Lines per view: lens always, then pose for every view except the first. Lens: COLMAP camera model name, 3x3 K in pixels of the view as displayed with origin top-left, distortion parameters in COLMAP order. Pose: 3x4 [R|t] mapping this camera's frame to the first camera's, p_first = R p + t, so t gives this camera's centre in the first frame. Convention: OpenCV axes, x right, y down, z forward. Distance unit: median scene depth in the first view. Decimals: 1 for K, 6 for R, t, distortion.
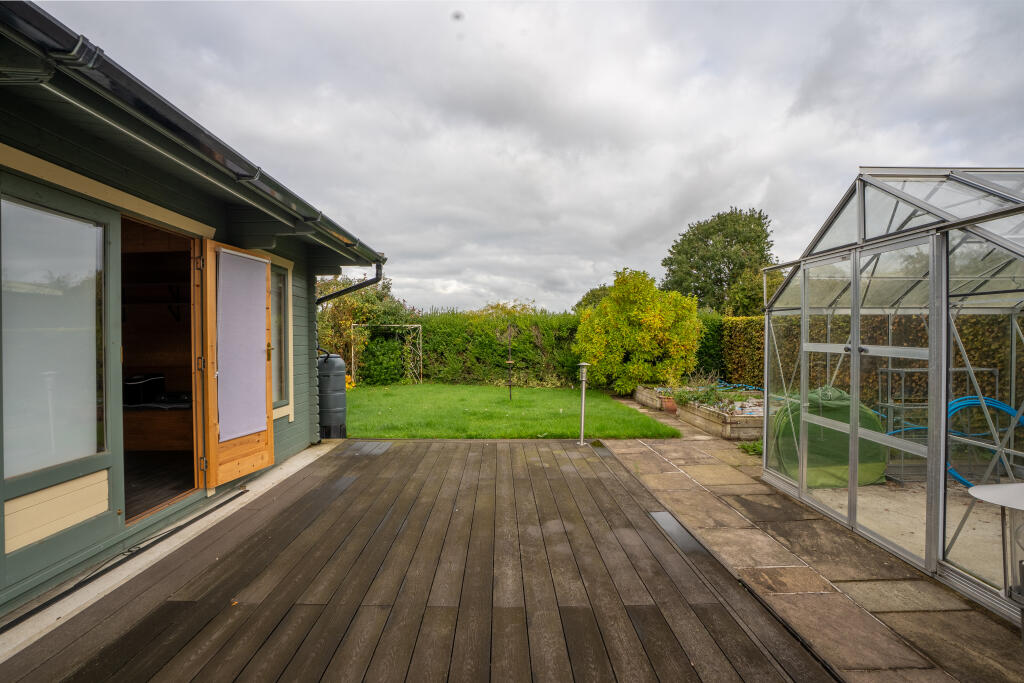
lens RADIAL K [[476.7, 0, 504.6], [0, 476.7, 339.9], [0, 0, 1]] dist [-0.069026, 0.028081]
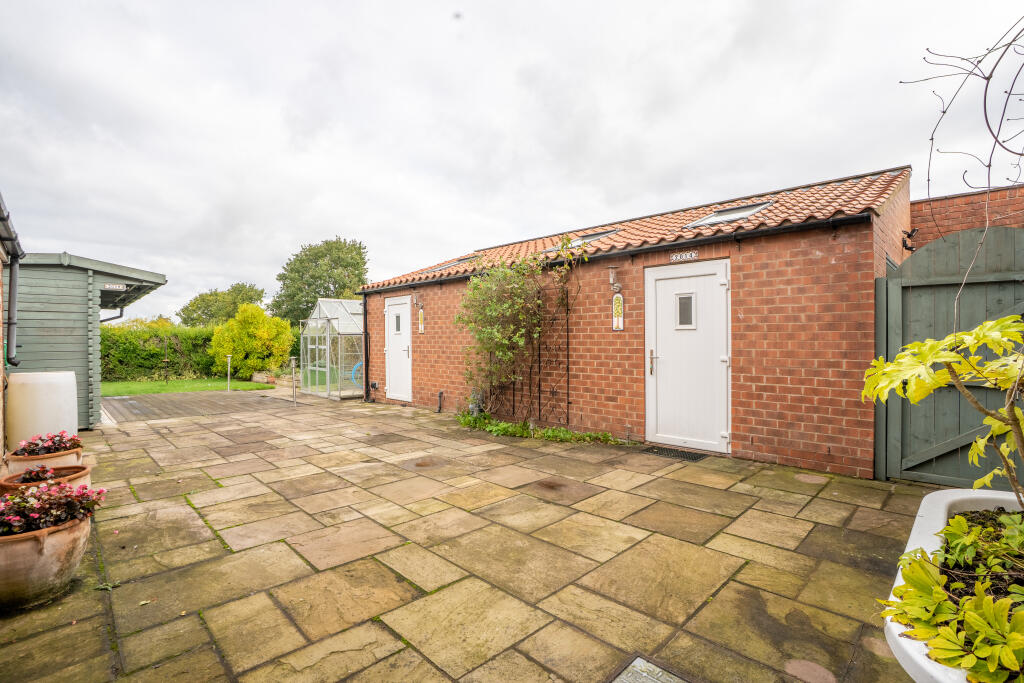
lens RADIAL K [[476.7, 0, 504.6], [0, 476.7, 339.9], [0, 0, 1]] dist [-0.069026, 0.028081]
pose [[0.719799, 0.001408, 0.694181, -0.179440], [0.009011, 0.999895, -0.011371, 0.005094], [-0.694124, 0.014441, 0.719711, -0.631657]]
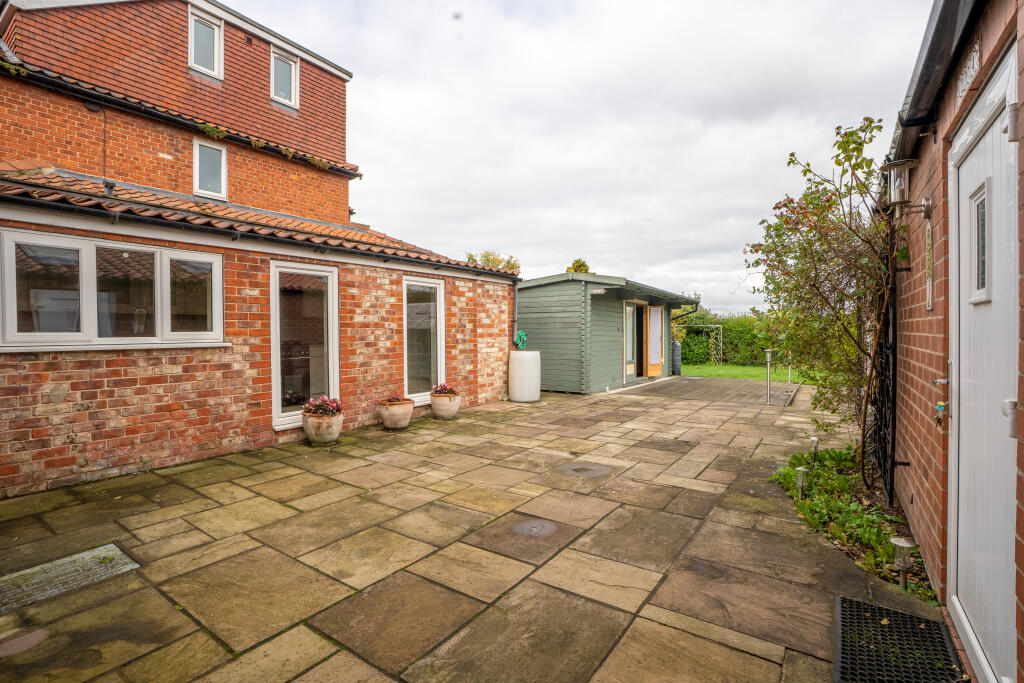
lens RADIAL K [[476.7, 0, 504.6], [0, 476.7, 339.9], [0, 0, 1]] dist [-0.069026, 0.028081]
pose [[0.812366, 0.010525, -0.583052, 0.139927], [-0.005878, 0.999934, 0.009861, 0.003011], [0.583118, -0.004583, 0.812375, -0.624771]]
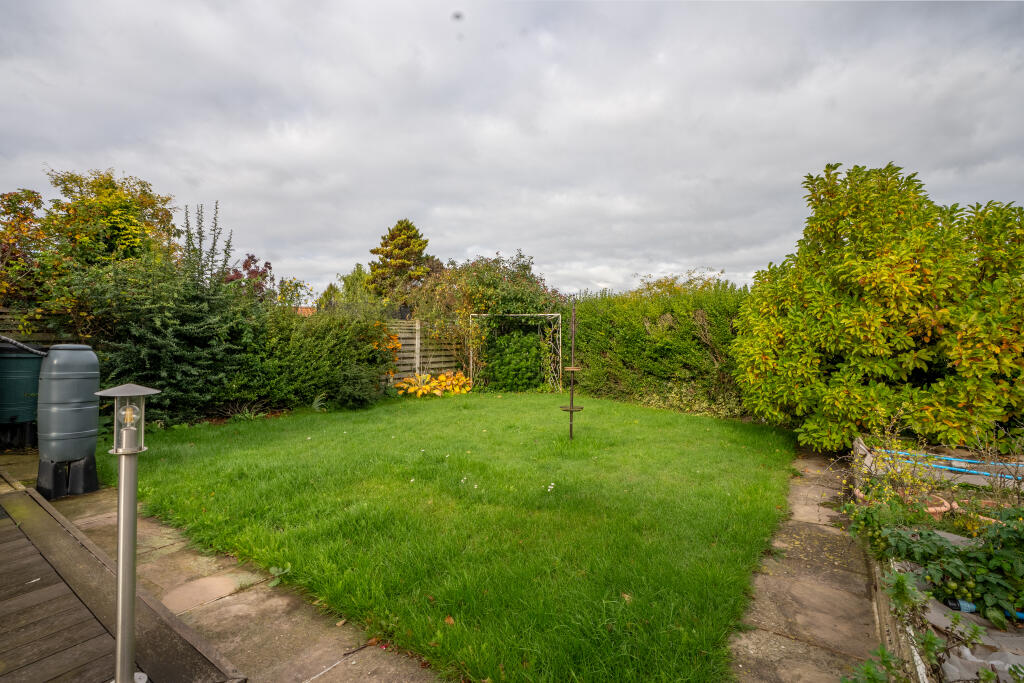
lens RADIAL K [[476.7, 0, 504.6], [0, 476.7, 339.9], [0, 0, 1]] dist [-0.069026, 0.028081]
pose [[0.816819, 0.009857, -0.576810, 0.199171], [-0.010476, 0.999943, 0.002253, 0.009524], [0.576799, 0.004202, 0.816875, 0.372164]]
